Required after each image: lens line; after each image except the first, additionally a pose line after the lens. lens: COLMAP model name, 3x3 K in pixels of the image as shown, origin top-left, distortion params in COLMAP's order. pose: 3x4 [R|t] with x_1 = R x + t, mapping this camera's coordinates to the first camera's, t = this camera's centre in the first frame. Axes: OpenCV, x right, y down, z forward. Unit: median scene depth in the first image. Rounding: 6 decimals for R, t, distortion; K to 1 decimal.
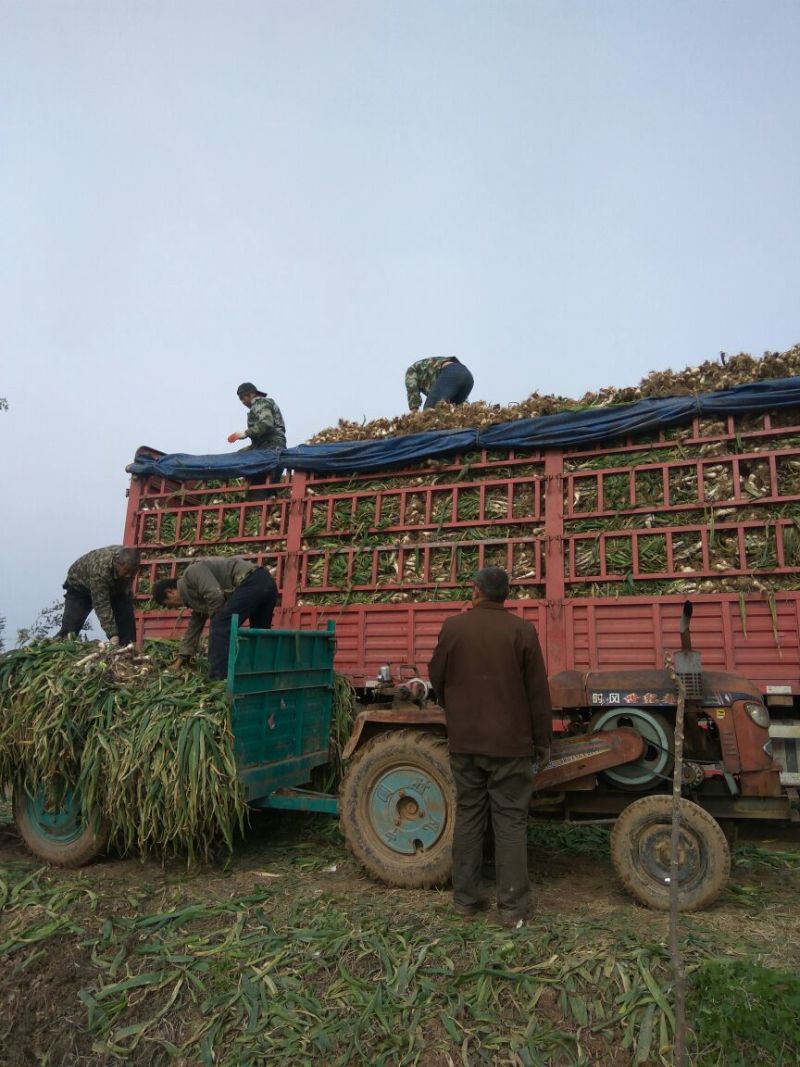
lens RADIAL K [[783.0, 0, 399.8], [0, 783.0, 536.9], [0, 0, 1]] dist [0.108411, -0.137985]
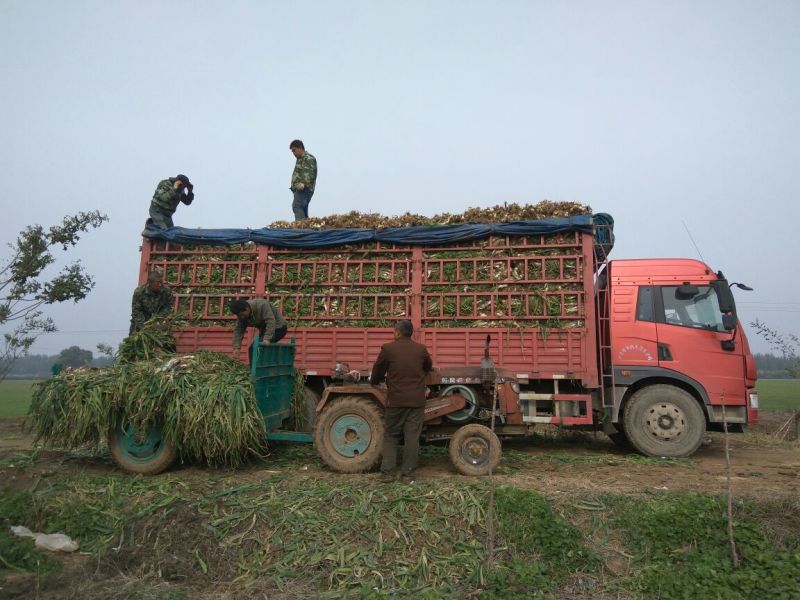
lens RADIAL K [[587.1, 0, 400.0], [0, 587.1, 300.0], [0, 0, 1]] dist [0.108411, -0.137985]
pose [[0.966027, 0.037736, 0.255672, -0.196247], [-0.052920, 0.997203, 0.052770, -0.058443], [-0.252966, -0.064507, 0.965322, -0.325281]]
